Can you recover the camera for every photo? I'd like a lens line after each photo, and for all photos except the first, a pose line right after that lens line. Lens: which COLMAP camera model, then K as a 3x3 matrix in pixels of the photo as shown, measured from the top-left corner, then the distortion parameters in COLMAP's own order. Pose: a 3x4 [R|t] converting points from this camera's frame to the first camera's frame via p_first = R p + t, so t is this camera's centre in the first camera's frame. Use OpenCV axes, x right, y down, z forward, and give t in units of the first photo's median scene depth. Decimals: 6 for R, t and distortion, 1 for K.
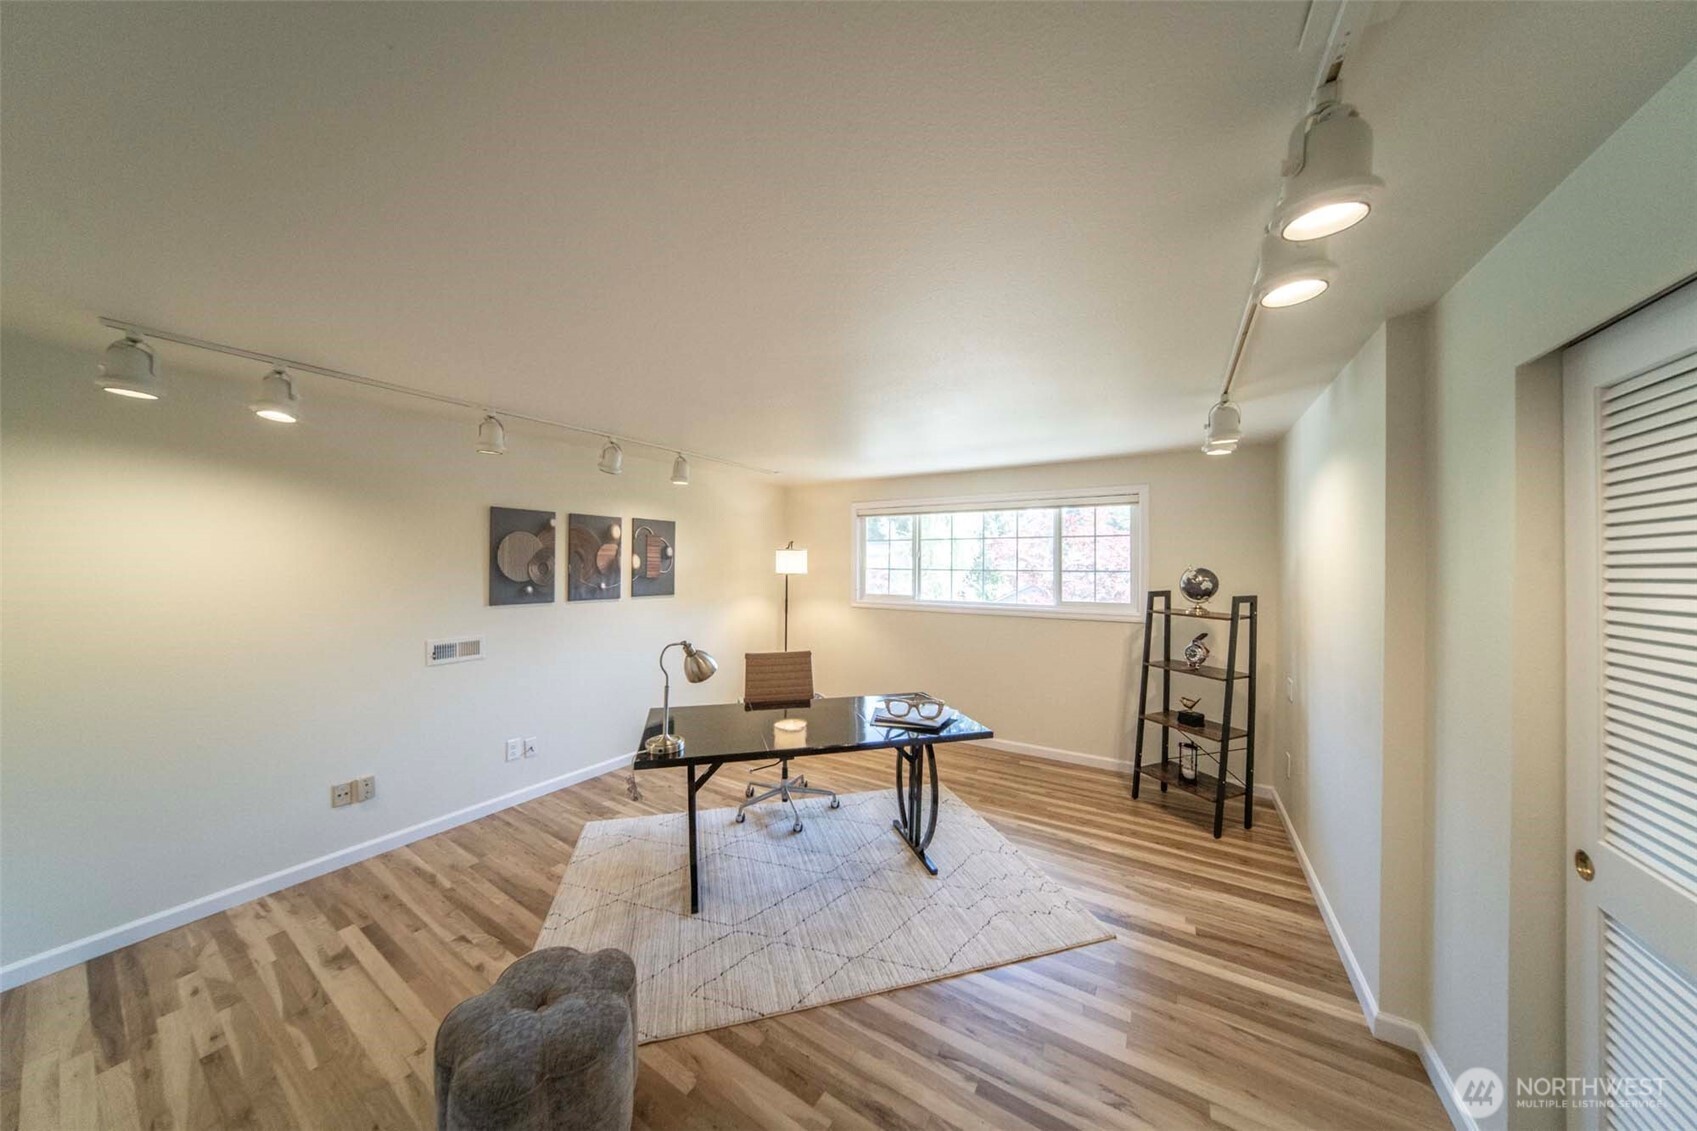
lens RADIAL K [[511.0, 0, 851.7], [0, 511.0, 569.8], [0, 0, 1]] dist [-0.013090, 0.000025]
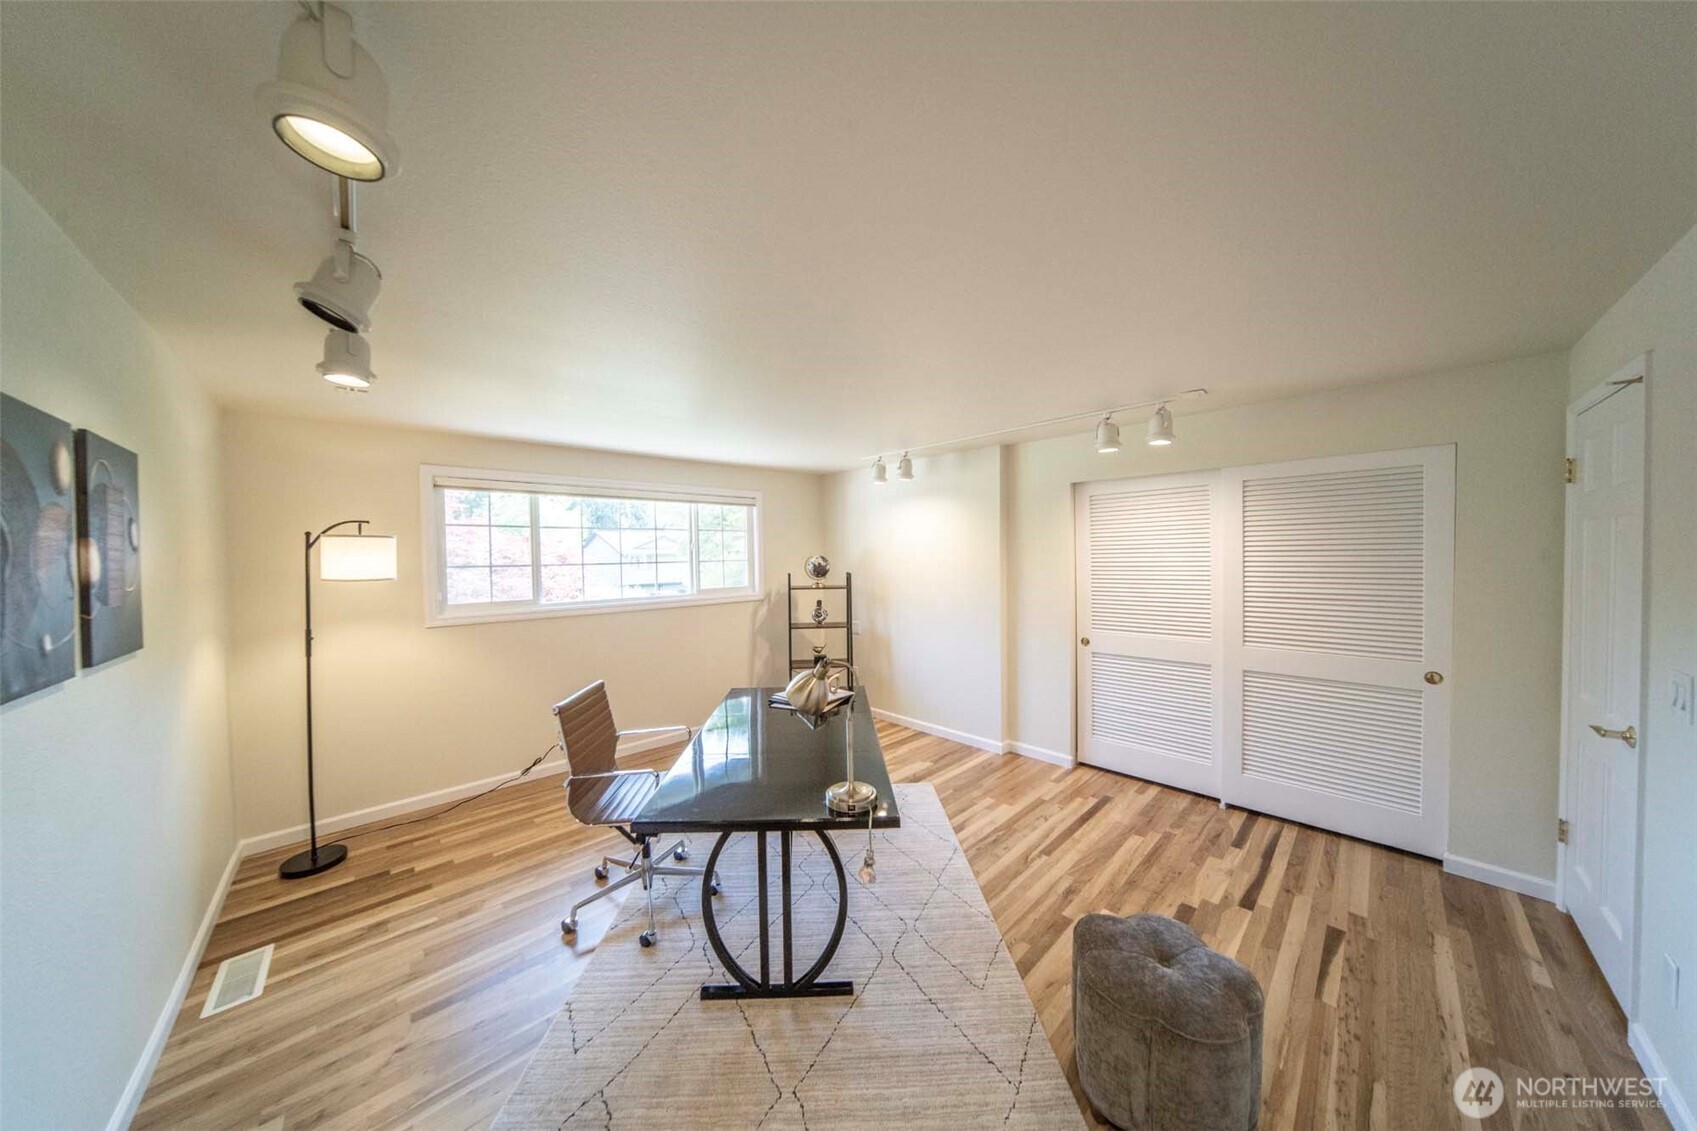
lens RADIAL K [[511.0, 0, 847.0], [0, 511.0, 557.3], [0, 0, 1]] dist [-0.013090, 0.000025]
pose [[0.272905, -0.015567, 0.961915, -0.680290], [0.024614, 0.999655, 0.009194, -0.010370], [-0.961726, 0.021167, 0.273194, 0.493364]]
